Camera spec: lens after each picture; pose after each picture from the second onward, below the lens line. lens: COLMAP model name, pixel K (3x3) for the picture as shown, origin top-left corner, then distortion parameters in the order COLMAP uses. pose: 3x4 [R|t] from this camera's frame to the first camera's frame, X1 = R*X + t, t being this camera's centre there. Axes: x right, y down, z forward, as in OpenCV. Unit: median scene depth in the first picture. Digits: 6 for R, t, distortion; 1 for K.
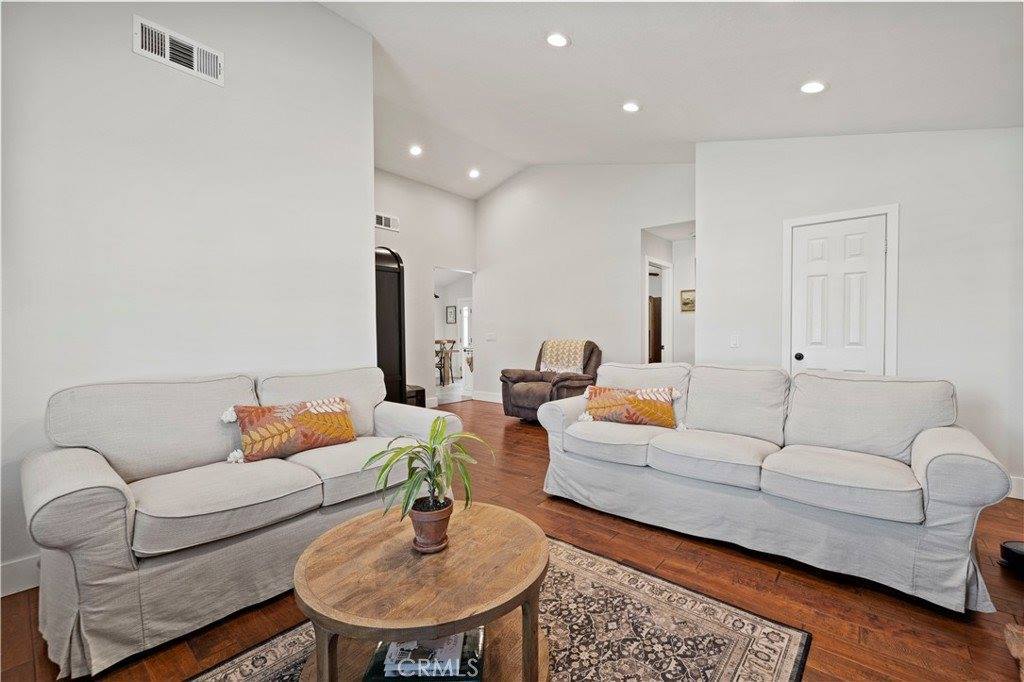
lens RADIAL K [[431.8, 0, 509.3], [0, 431.8, 338.8], [0, 0, 1]] dist [0.000326, -0.000114]
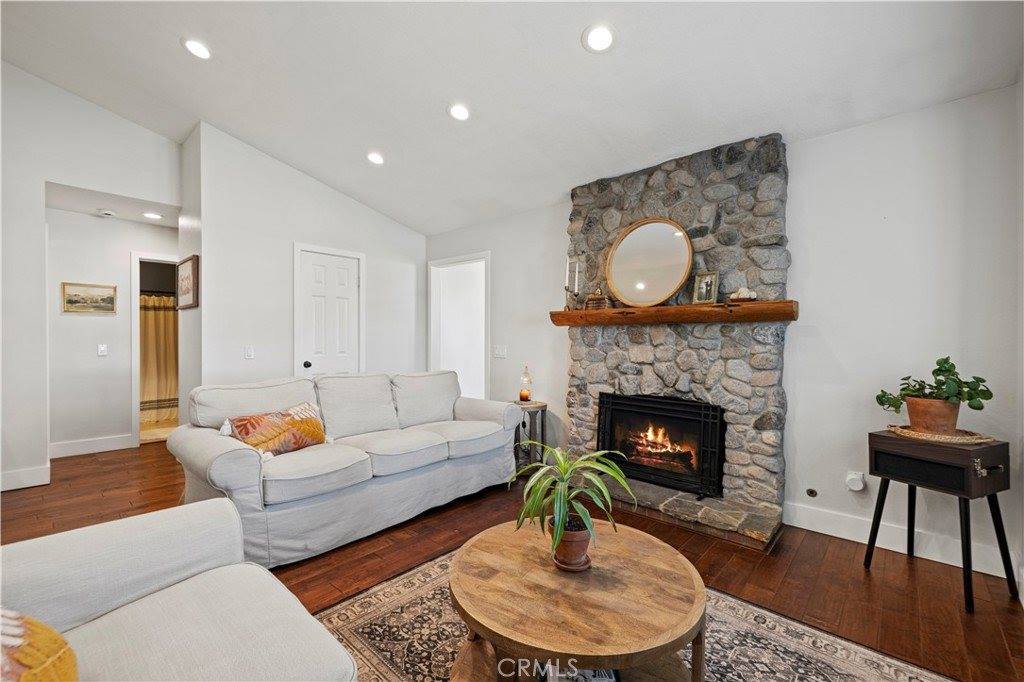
lens RADIAL K [[431.8, 0, 509.0], [0, 431.8, 343.2], [0, 0, 1]] dist [0.000326, -0.000114]
pose [[0.023812, 0.000450, 0.999716, -0.803759], [0.008240, 0.999966, -0.000646, -0.019345], [-0.999682, 0.008253, 0.023807, 0.763590]]
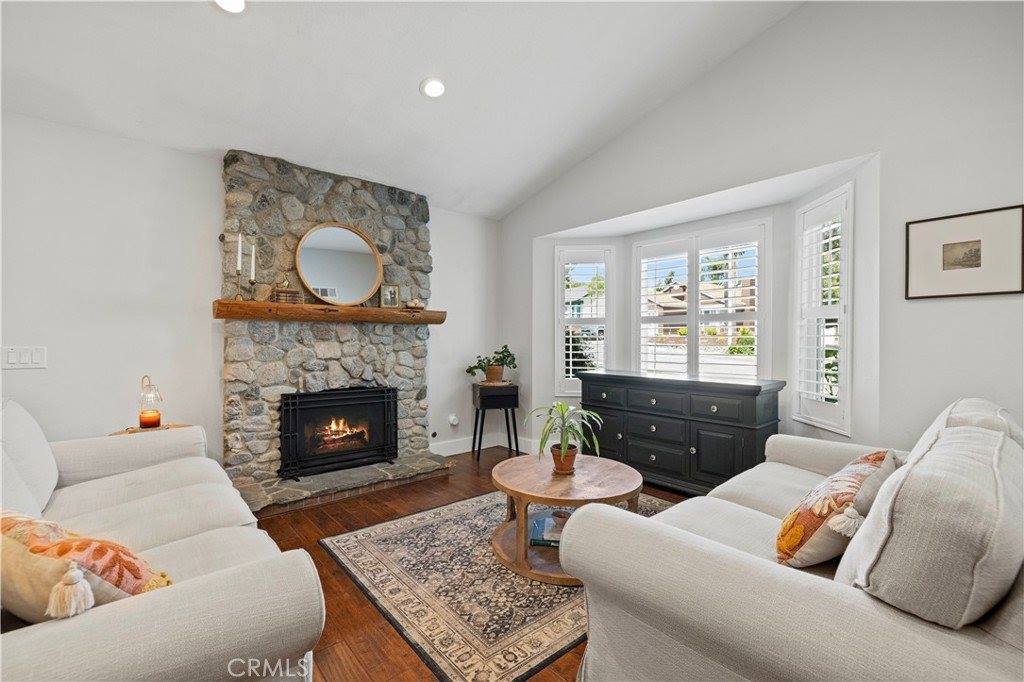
lens RADIAL K [[431.8, 0, 510.0], [0, 431.8, 343.1], [0, 0, 1]] dist [0.000326, -0.000114]
pose [[-0.988712, 0.005961, 0.149708, -0.156707], [0.008991, 0.999768, 0.019570, -0.029634], [-0.149557, 0.020695, -0.988537, 1.806629]]
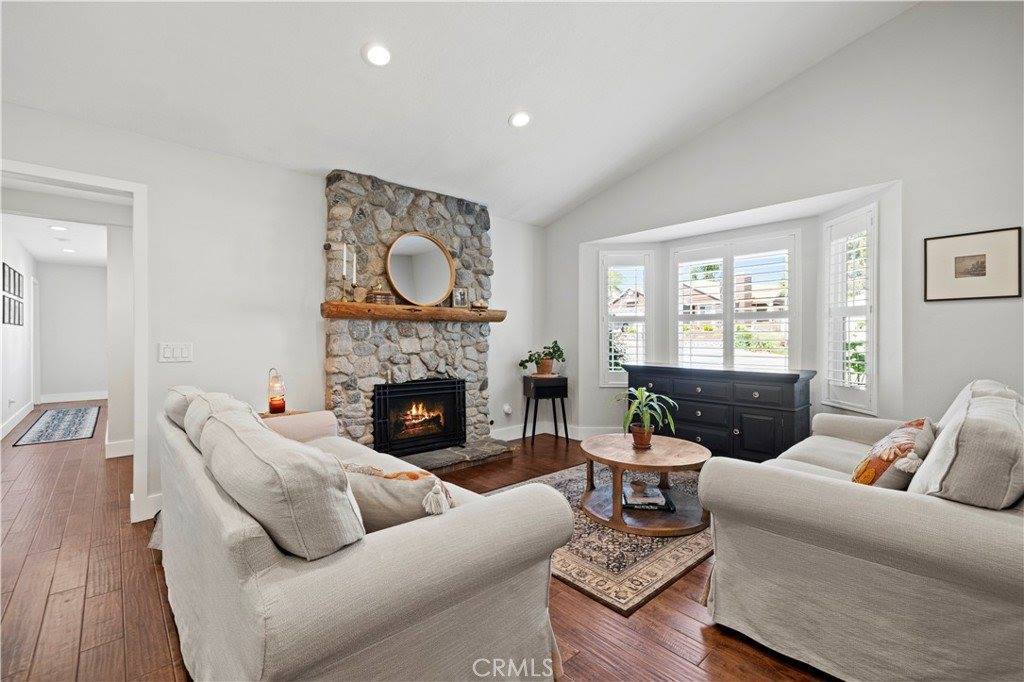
lens RADIAL K [[431.8, 0, 514.3], [0, 431.8, 337.3], [0, 0, 1]] dist [0.000326, -0.000114]
pose [[-0.991873, 0.010277, 0.126819, 0.092800], [0.012270, 0.999813, 0.014945, -0.034071], [-0.126641, 0.016379, -0.991813, 2.048314]]
